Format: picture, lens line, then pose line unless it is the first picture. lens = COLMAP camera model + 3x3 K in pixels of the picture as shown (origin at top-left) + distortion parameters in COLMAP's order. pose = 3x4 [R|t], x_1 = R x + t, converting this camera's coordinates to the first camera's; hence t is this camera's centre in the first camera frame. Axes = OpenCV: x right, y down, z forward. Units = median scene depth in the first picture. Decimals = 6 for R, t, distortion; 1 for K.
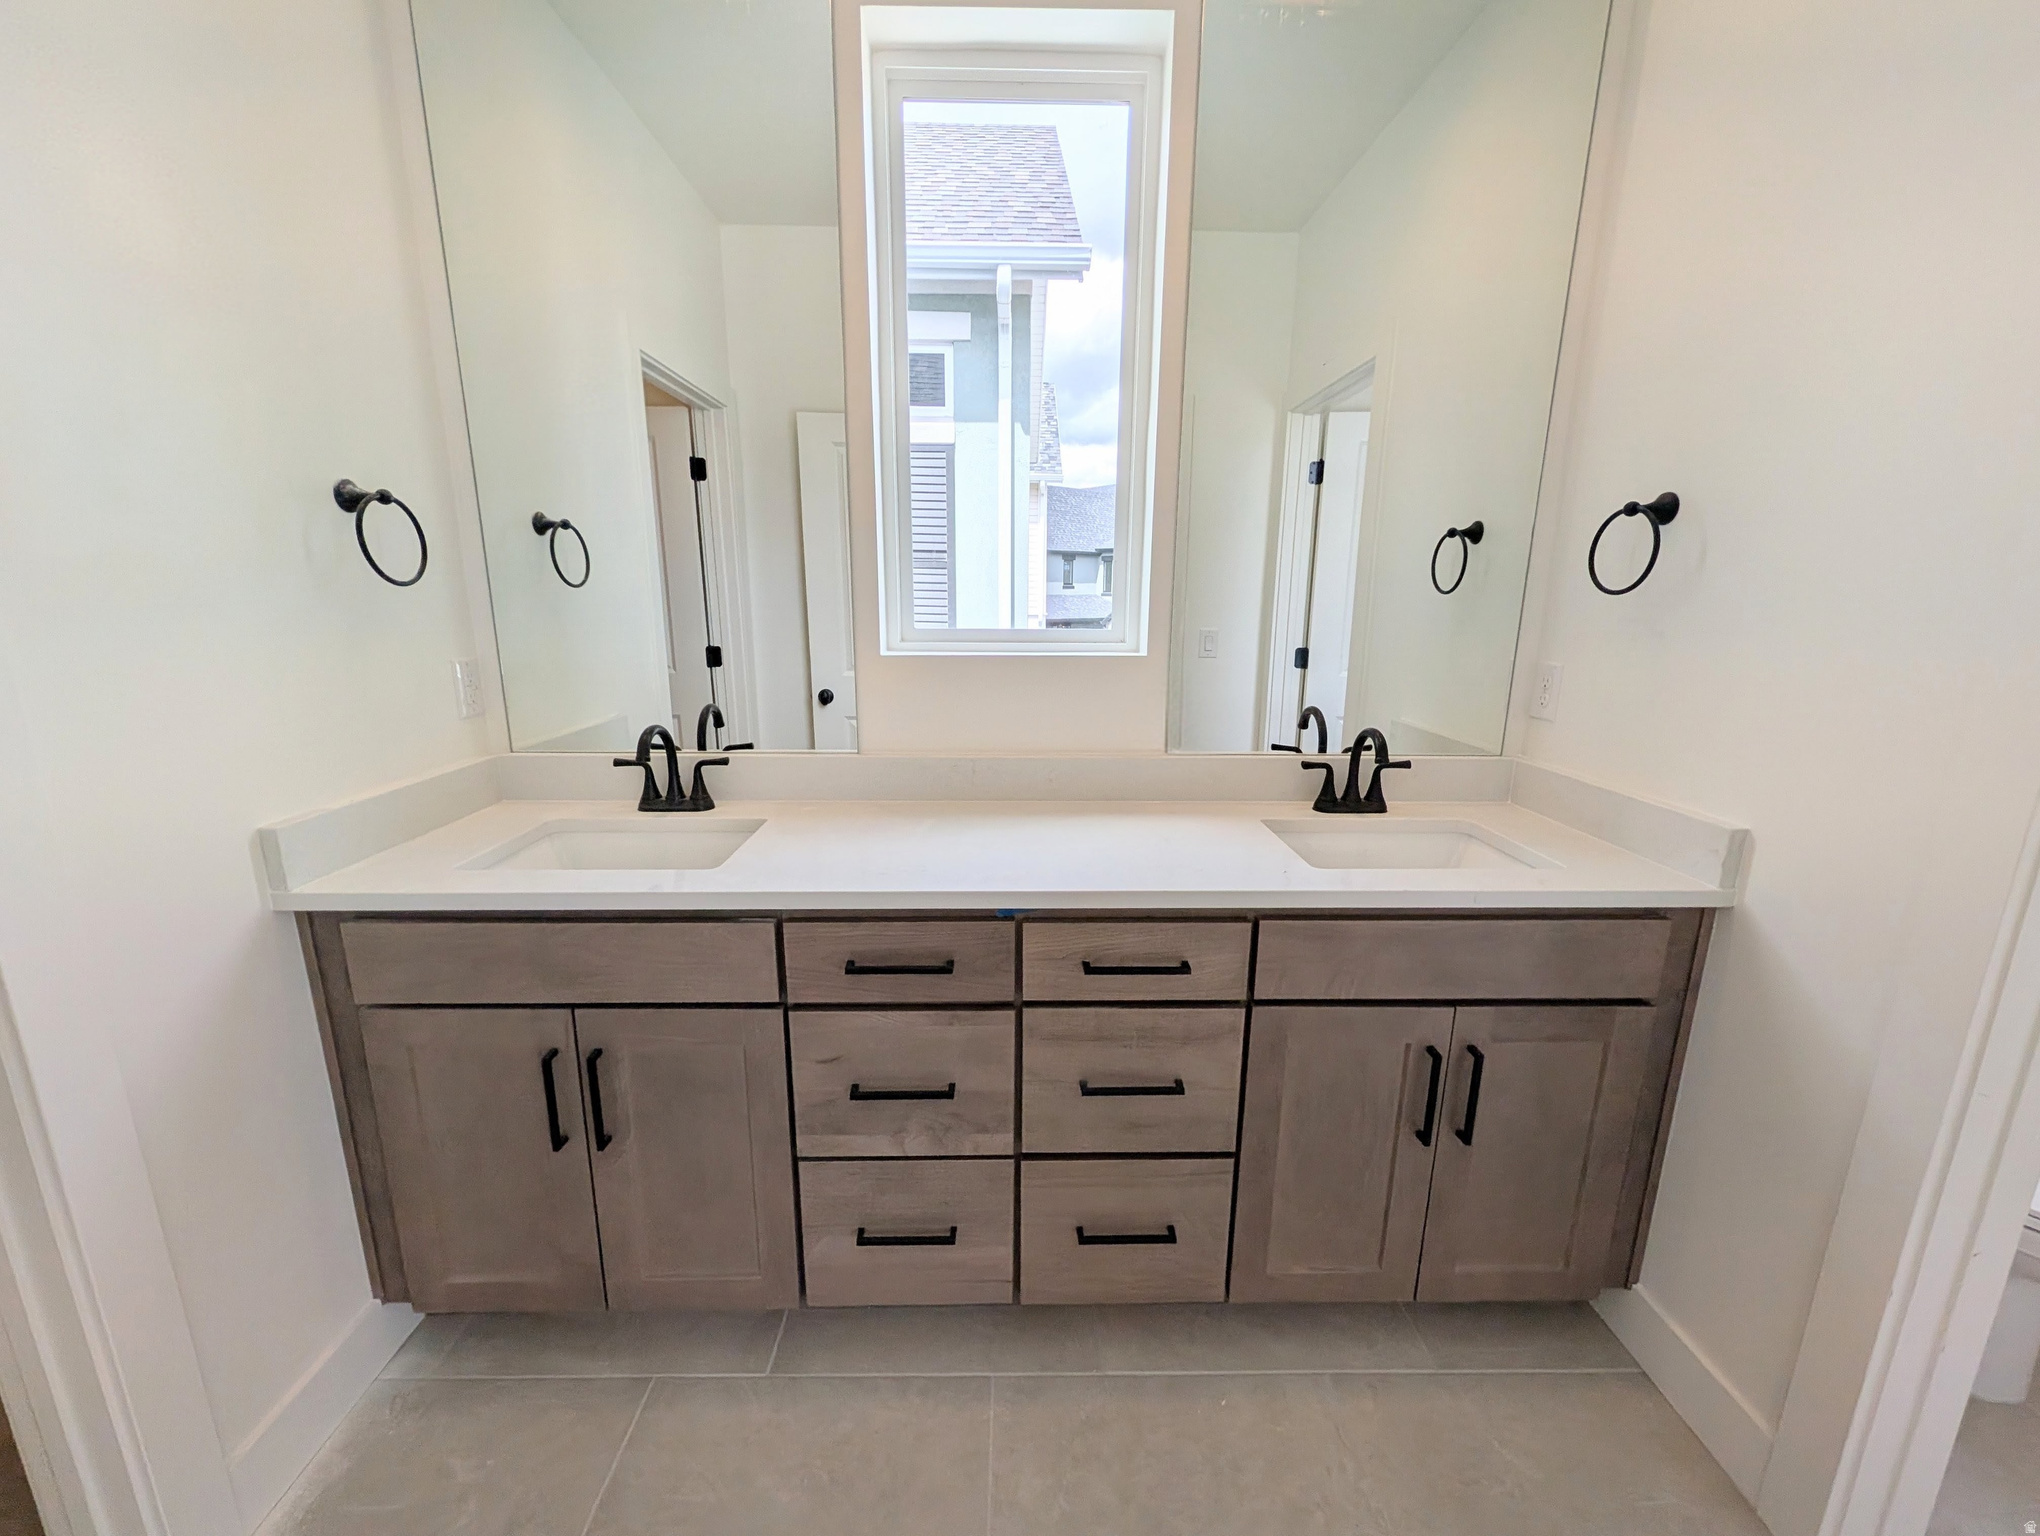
lens RADIAL K [[790.1, 0, 1026.8], [0, 790.1, 766.7], [0, 0, 1]] dist [-0.000425, -0.000163]
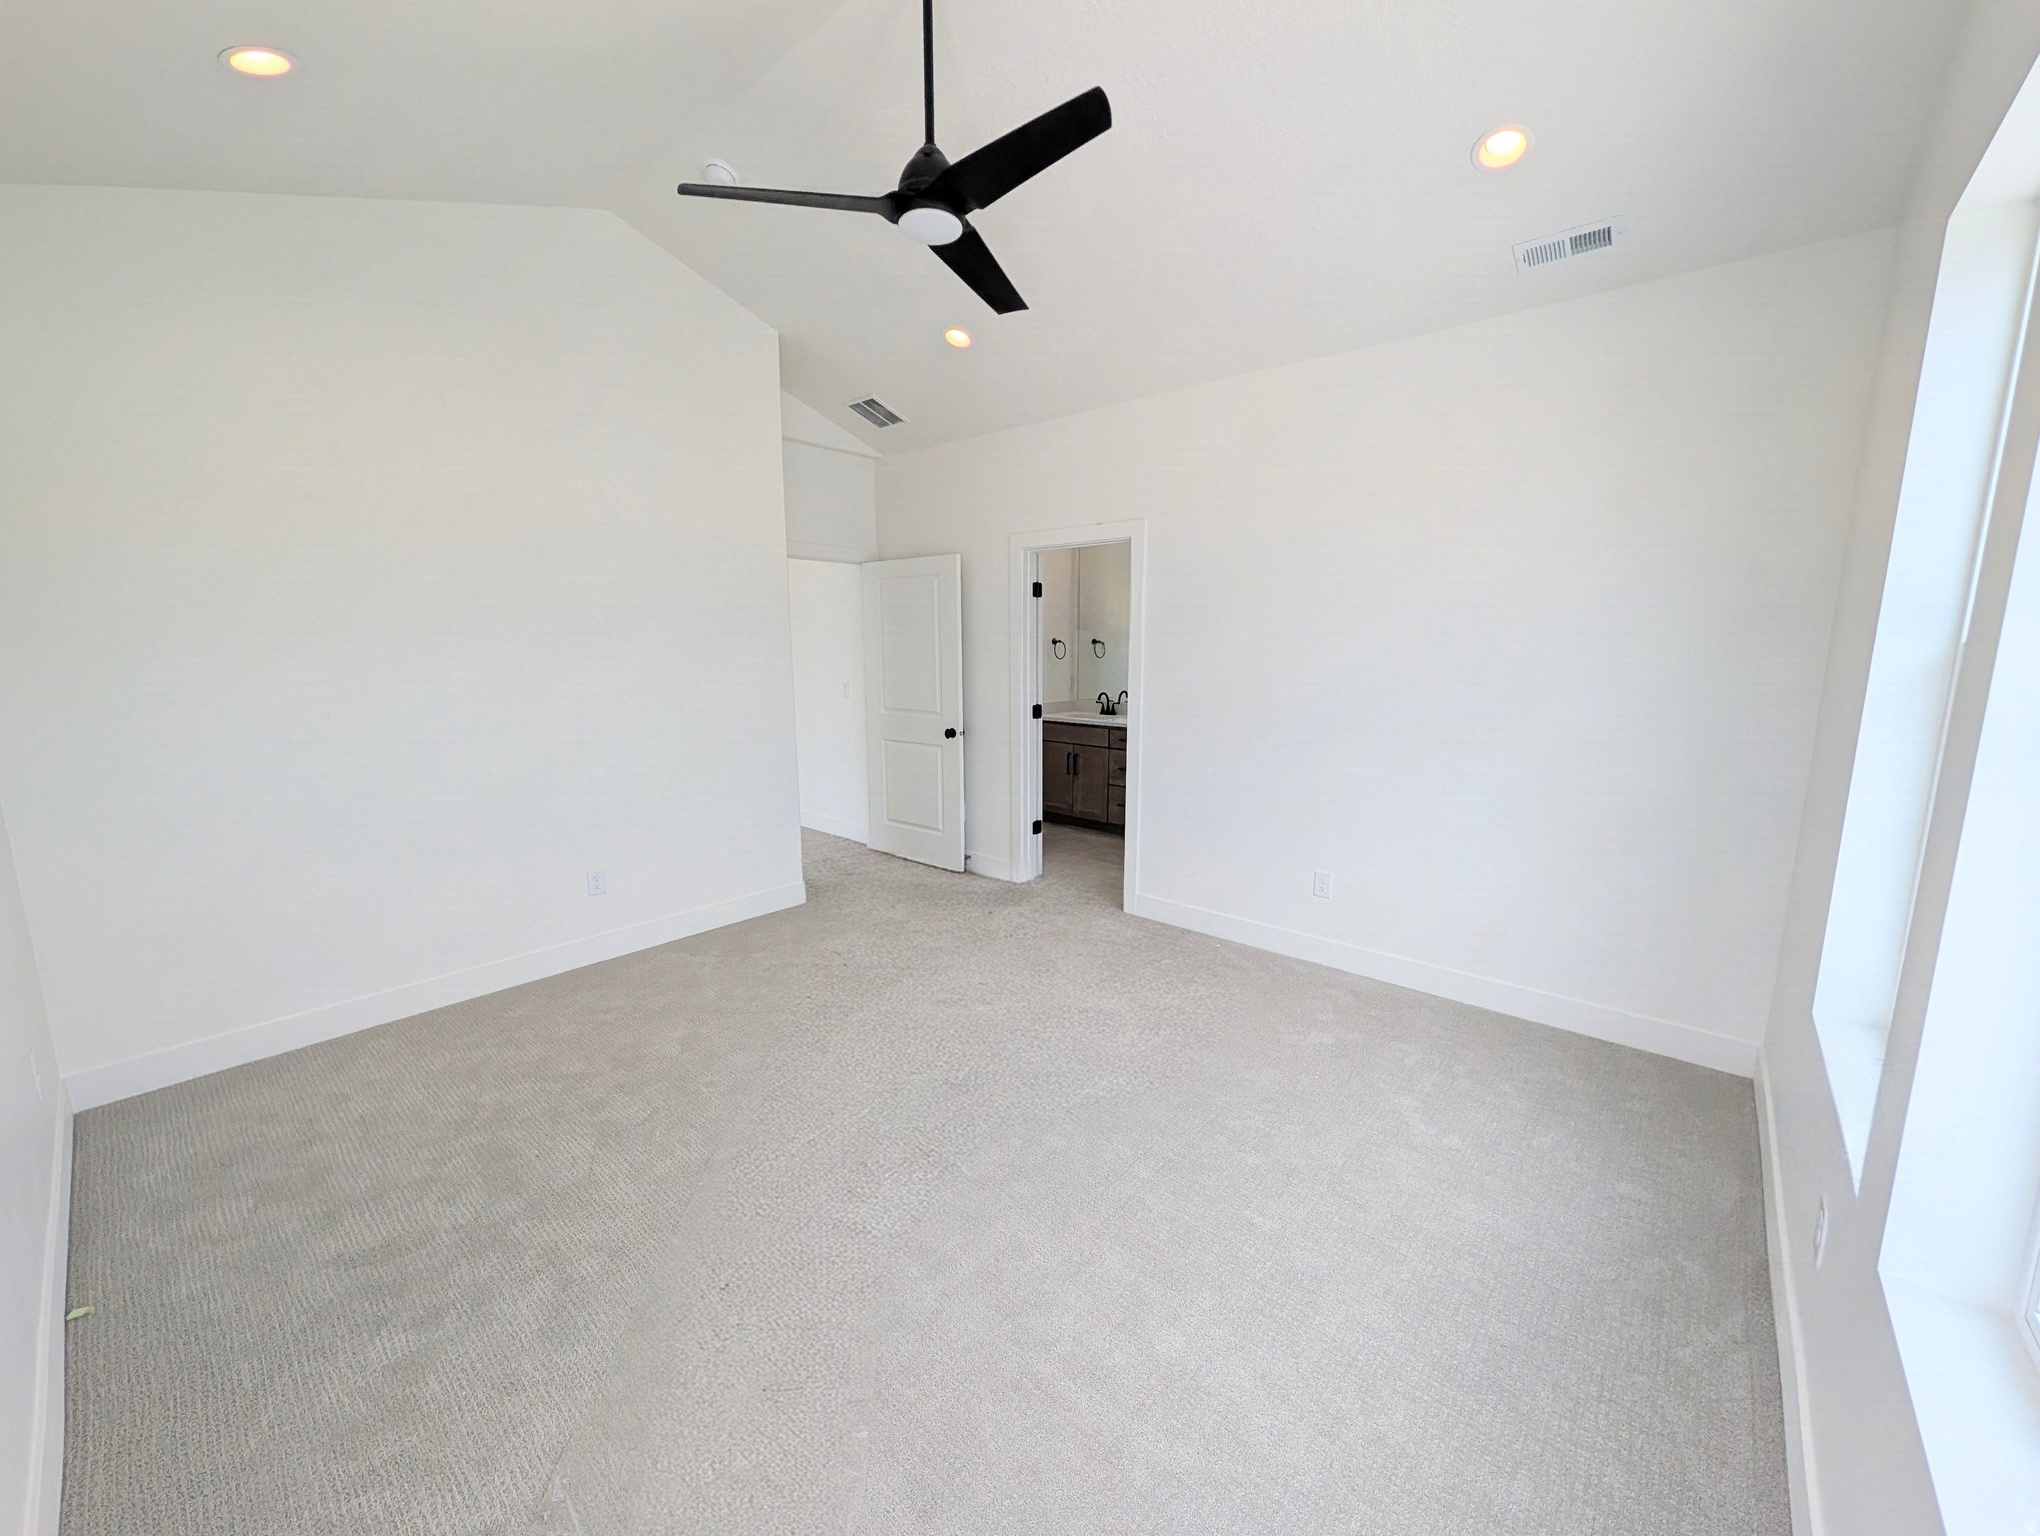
lens RADIAL K [[790.1, 0, 1021.3], [0, 790.1, 772.0], [0, 0, 1]] dist [-0.000425, -0.000163]
pose [[0.741600, 0.103483, -0.662813, 2.322028], [-0.148805, 0.988792, -0.012115, 0.556816], [0.654130, 0.107614, 0.748687, -2.716378]]
